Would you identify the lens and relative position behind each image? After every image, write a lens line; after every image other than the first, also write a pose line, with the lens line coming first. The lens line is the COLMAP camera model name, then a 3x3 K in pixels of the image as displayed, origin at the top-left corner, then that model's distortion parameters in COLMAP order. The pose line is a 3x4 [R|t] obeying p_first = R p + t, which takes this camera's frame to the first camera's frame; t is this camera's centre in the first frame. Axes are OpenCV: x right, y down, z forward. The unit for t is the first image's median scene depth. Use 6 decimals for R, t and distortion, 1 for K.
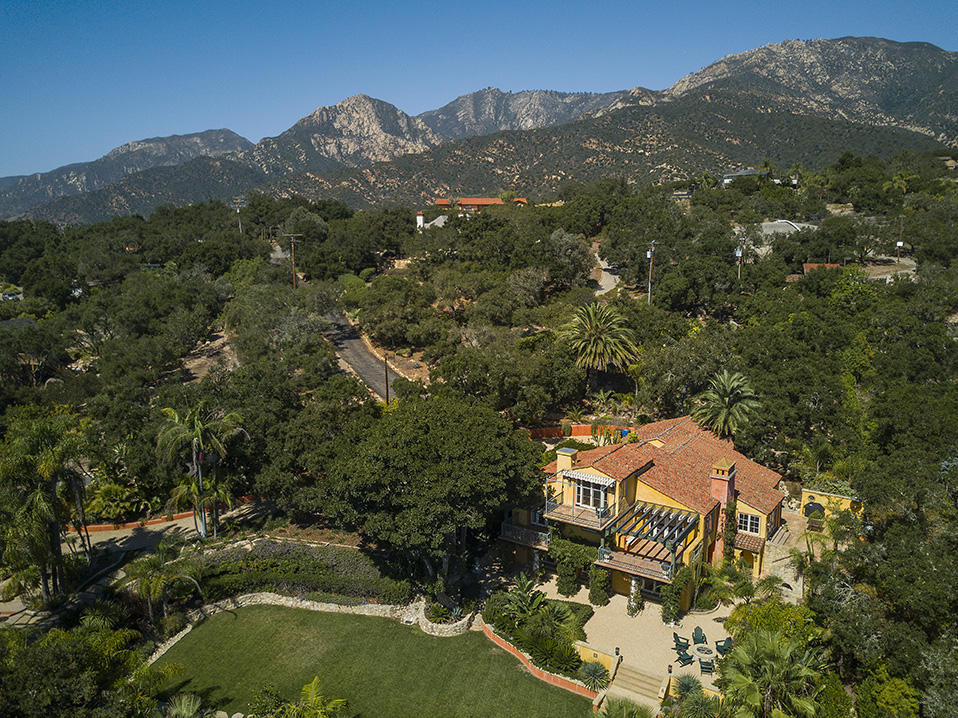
lens RADIAL K [[737.8, 0, 480.1], [0, 737.8, 353.0], [0, 0, 1]] dist [0.008279, -0.003033]
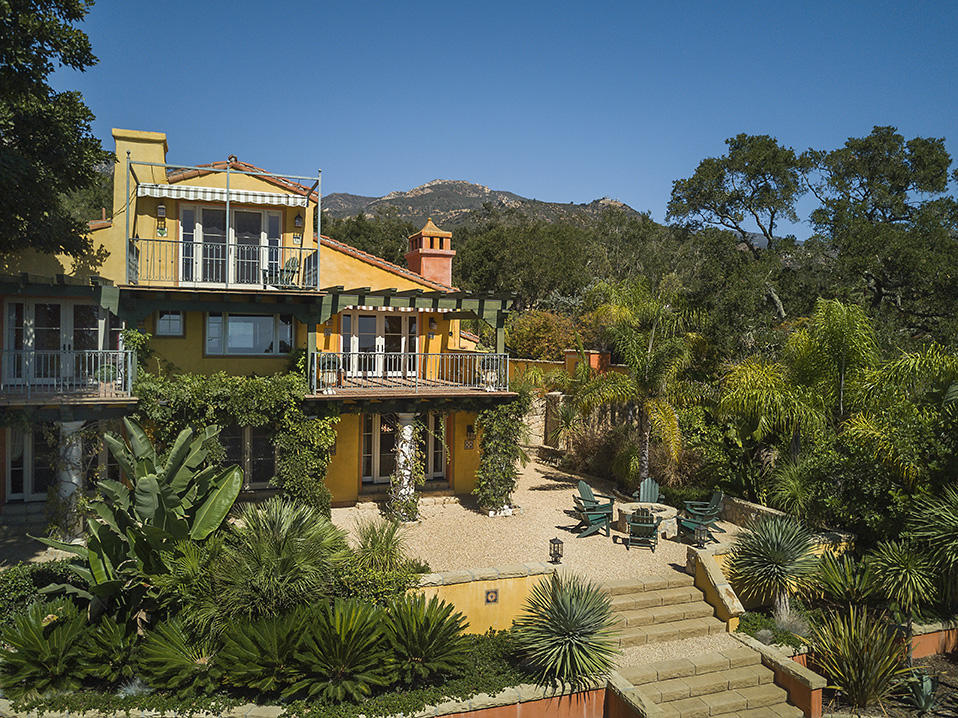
lens RADIAL K [[737.8, 0, 483.8], [0, 737.8, 349.4], [0, 0, 1]] dist [0.008279, -0.003033]
pose [[0.586230, -0.001352, 0.810144, -0.072633], [0.123986, 0.988368, -0.088068, 0.294423], [-0.800601, 0.152075, 0.579578, 0.712403]]
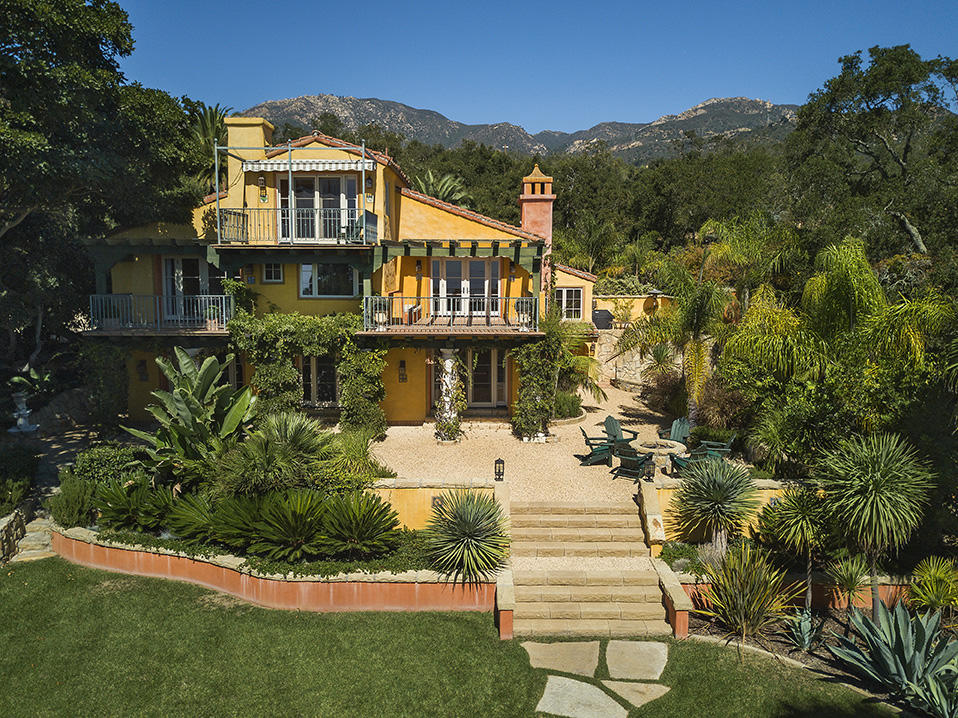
lens RADIAL K [[737.8, 0, 482.9], [0, 737.8, 352.4], [0, 0, 1]] dist [0.008279, -0.003033]
pose [[0.833454, -0.058909, 0.549441, -0.013997], [0.091600, 0.995274, -0.032240, 0.306183], [-0.544945, 0.077199, 0.834911, 0.598575]]
